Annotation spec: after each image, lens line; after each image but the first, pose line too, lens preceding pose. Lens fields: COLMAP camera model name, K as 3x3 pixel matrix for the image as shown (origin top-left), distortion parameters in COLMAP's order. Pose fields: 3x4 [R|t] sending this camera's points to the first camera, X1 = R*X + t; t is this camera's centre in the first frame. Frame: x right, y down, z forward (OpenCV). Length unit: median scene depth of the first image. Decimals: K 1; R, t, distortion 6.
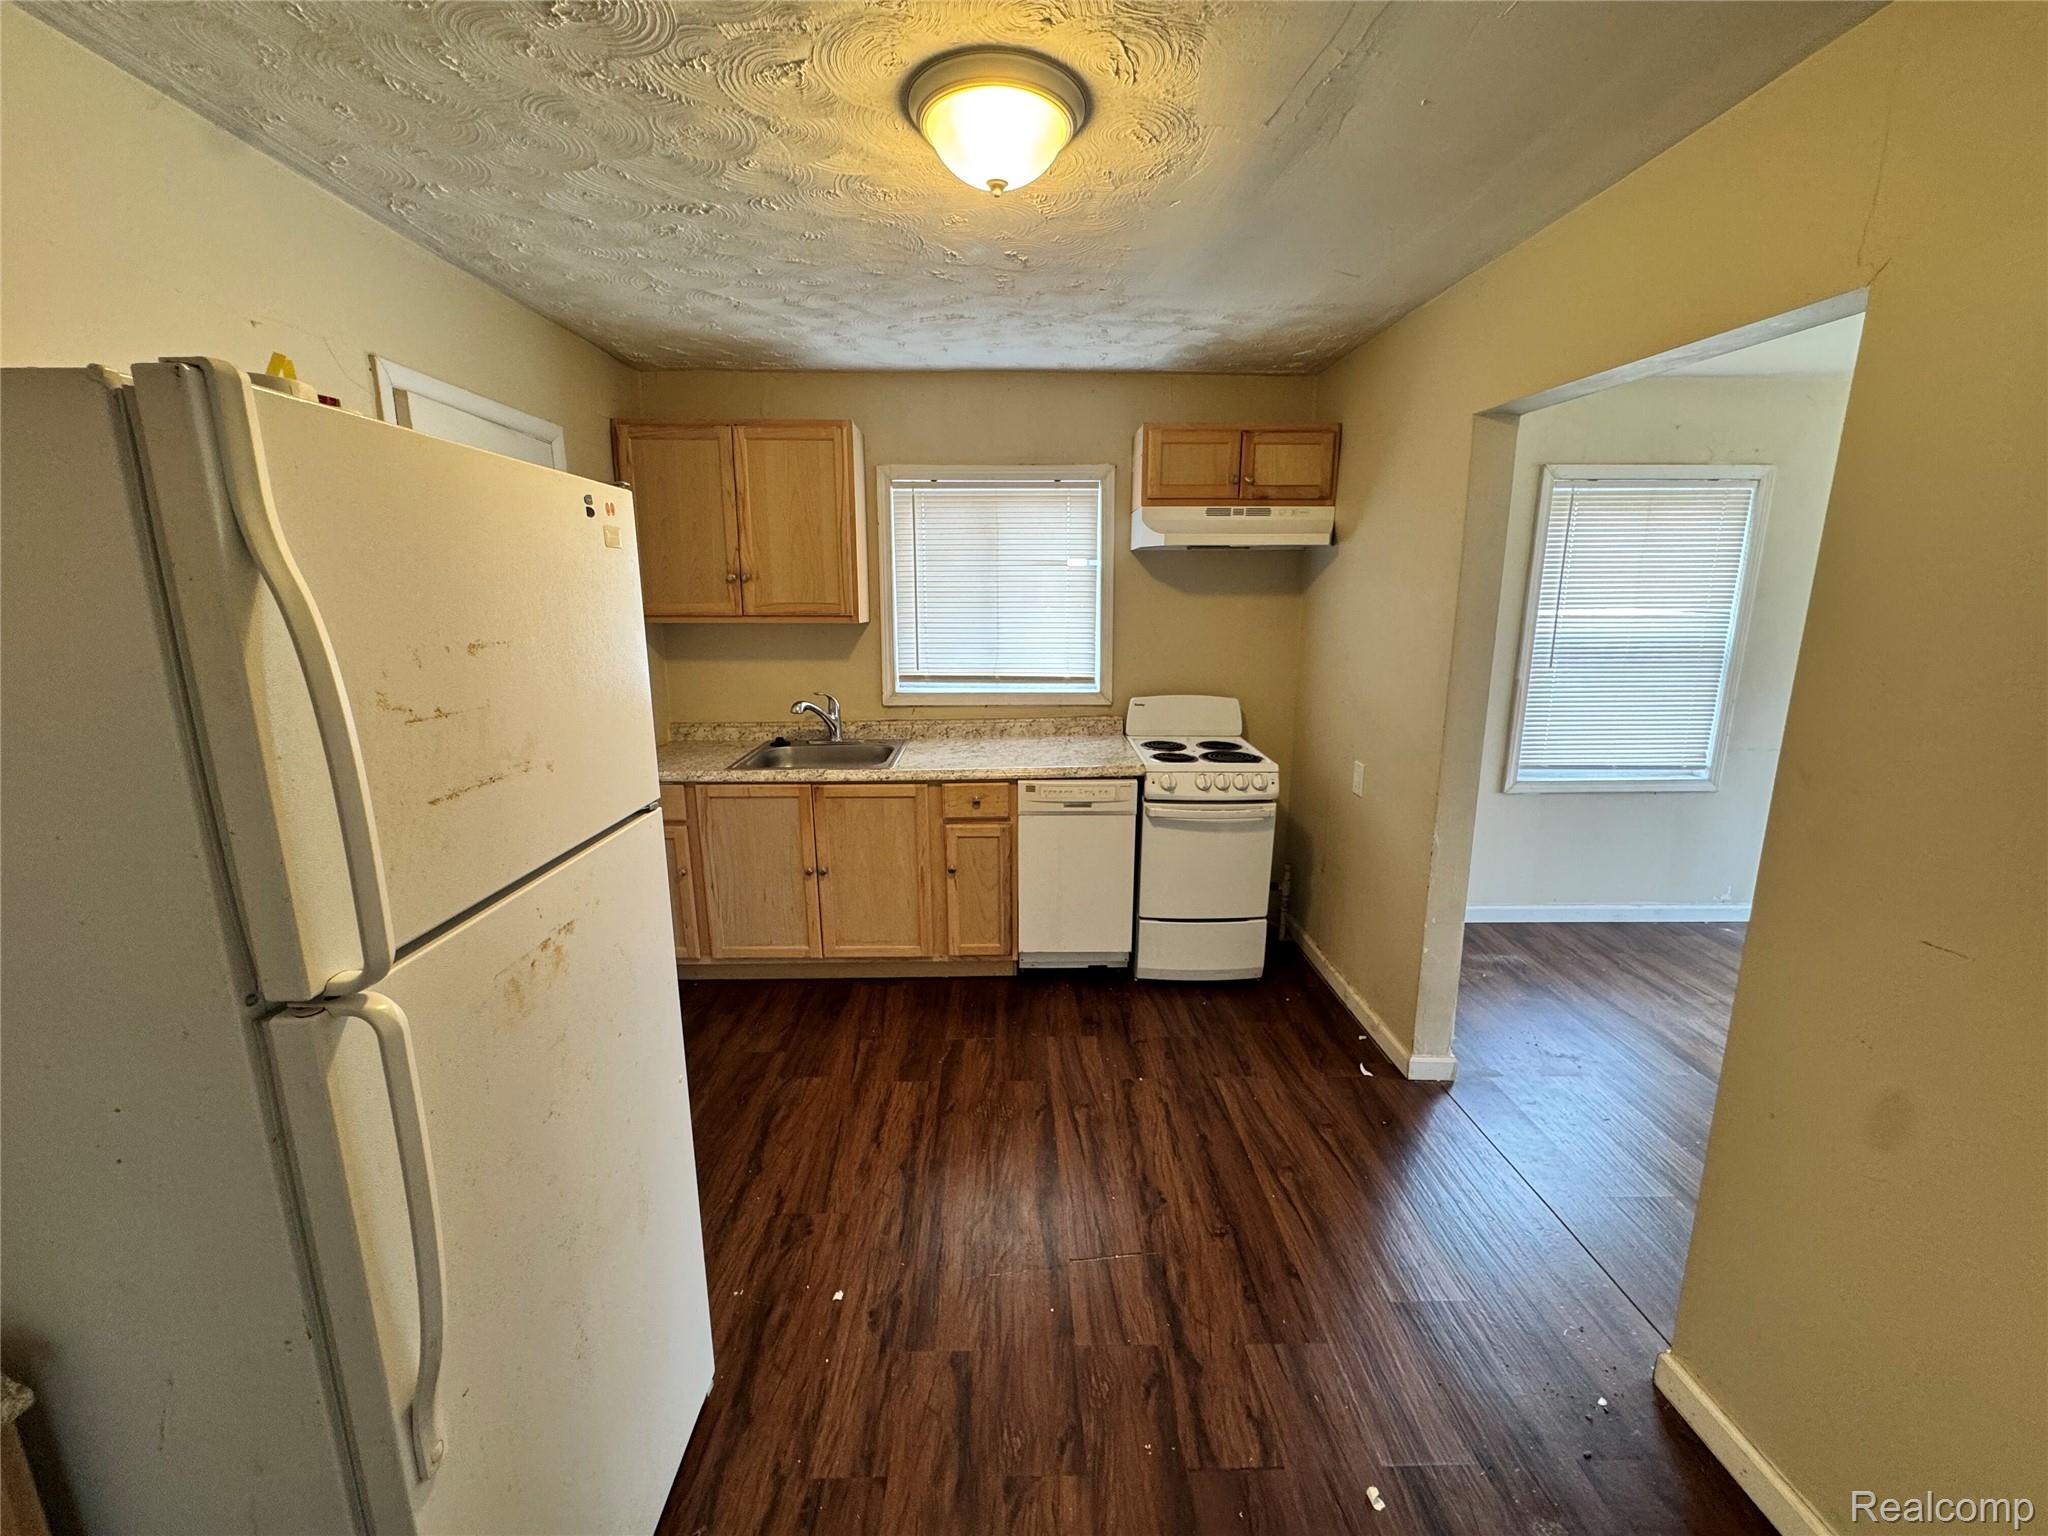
lens RADIAL K [[826.8, 0, 1032.2], [0, 826.8, 776.0], [0, 0, 1]] dist [-0.004212, -0.000372]
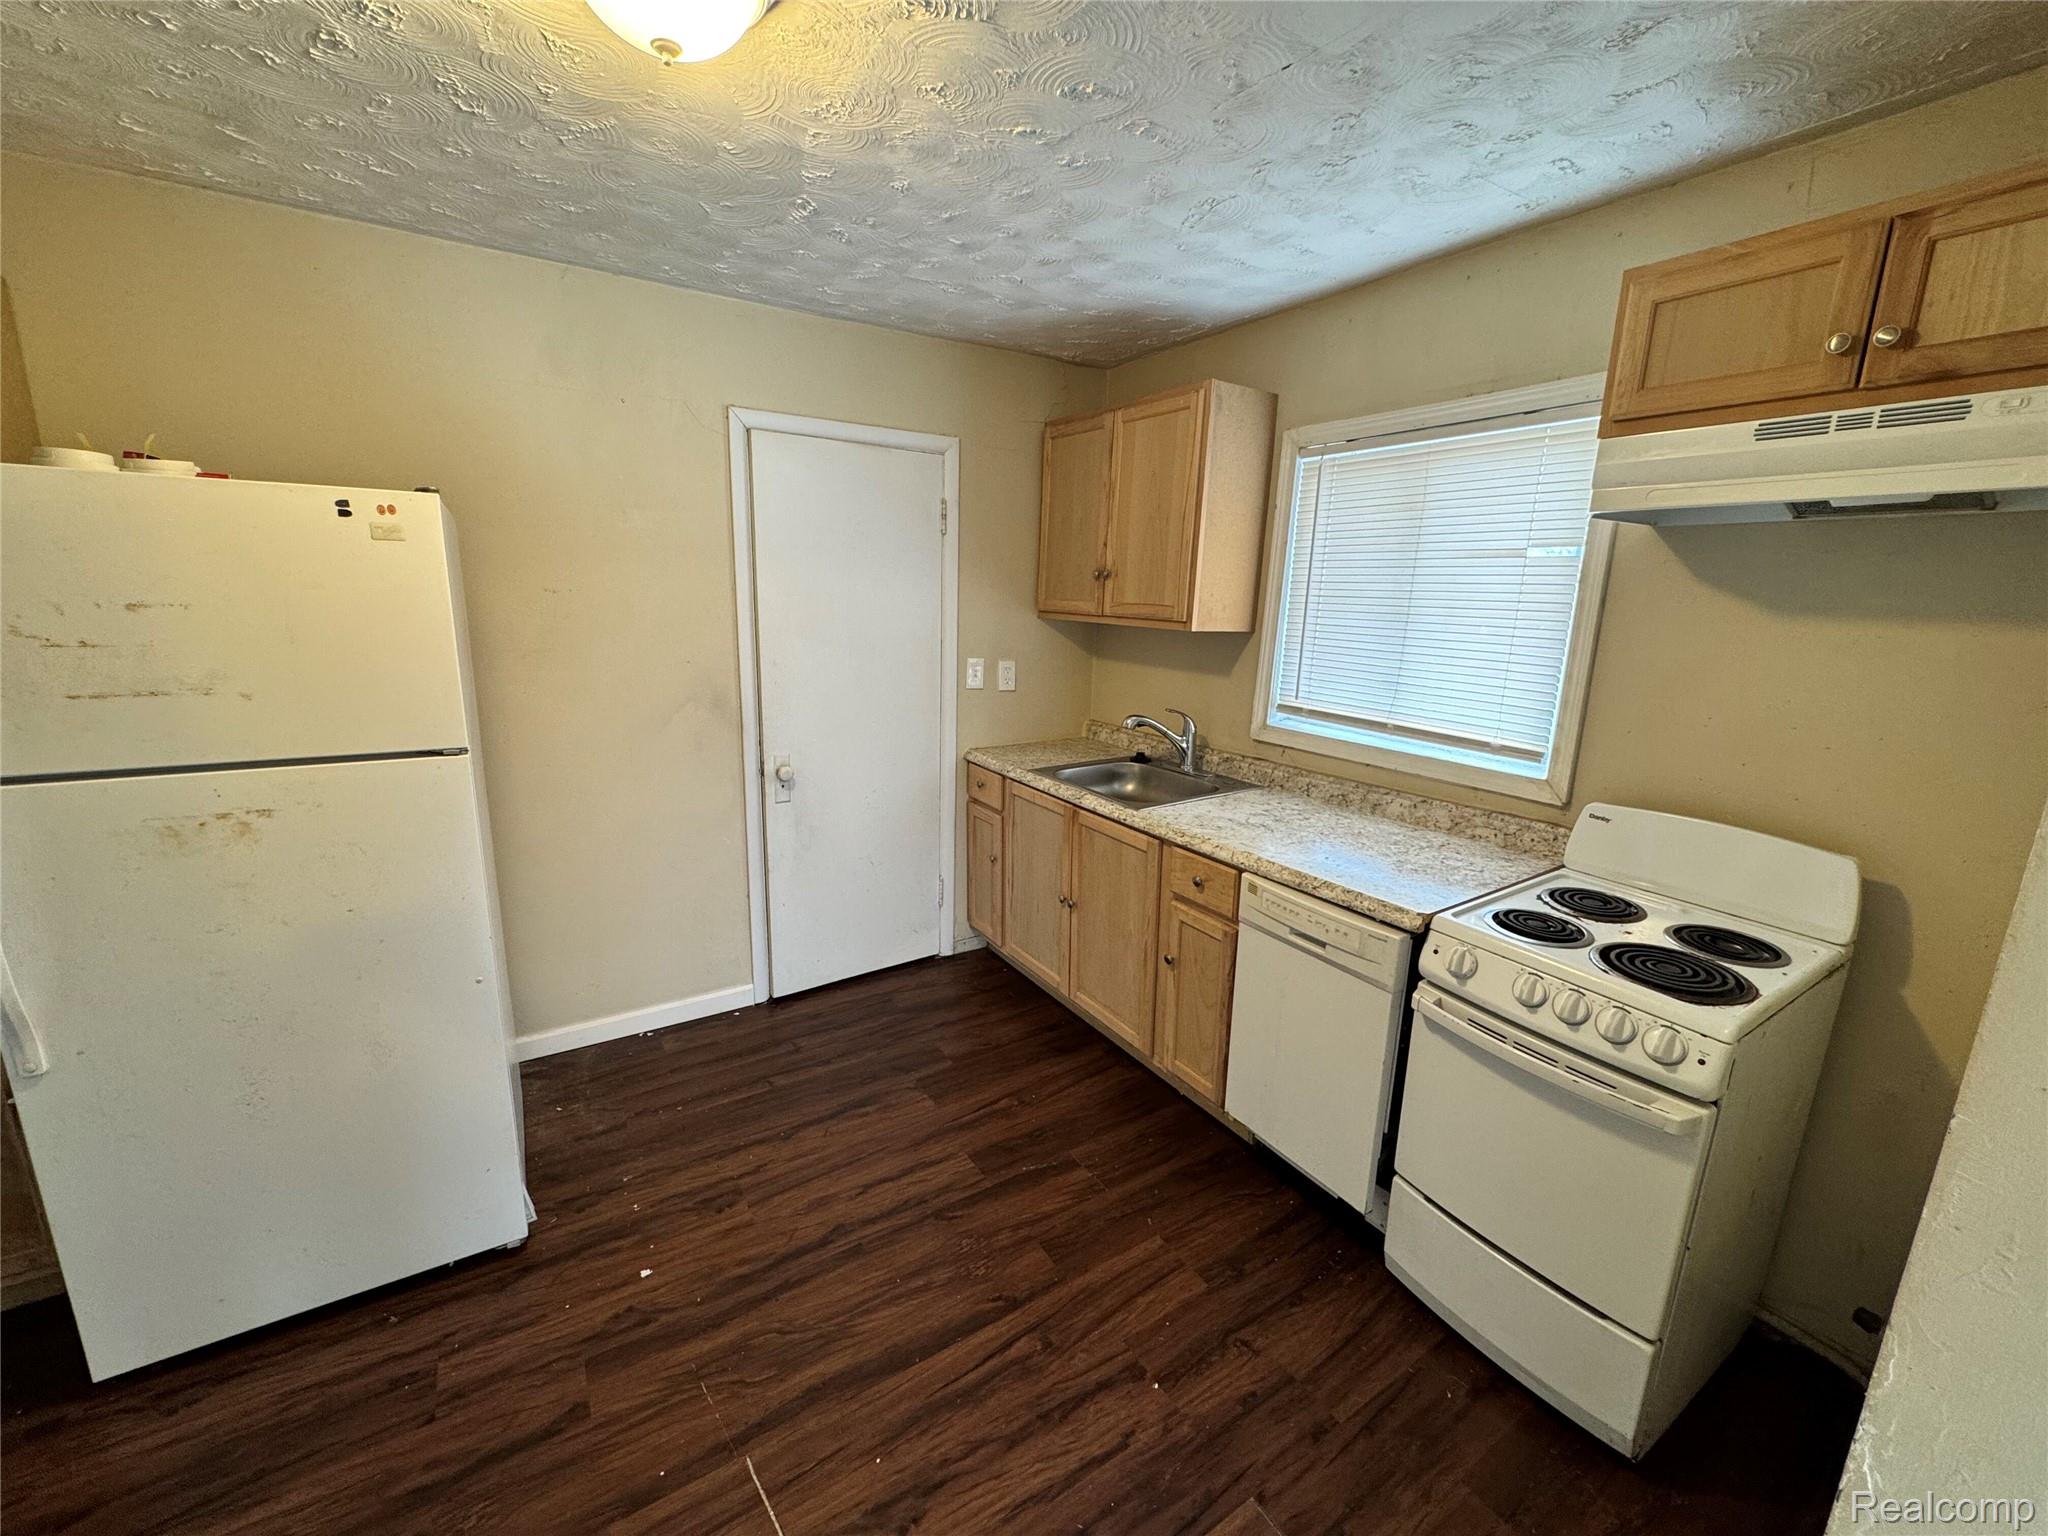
lens RADIAL K [[826.8, 0, 1032.2], [0, 826.8, 776.0], [0, 0, 1]] dist [-0.004212, -0.000372]
pose [[0.506448, 0.205884, -0.837330, 0.444097], [-0.211432, 0.971082, 0.110889, -0.108730], [0.835946, 0.120879, 0.535333, 0.472034]]
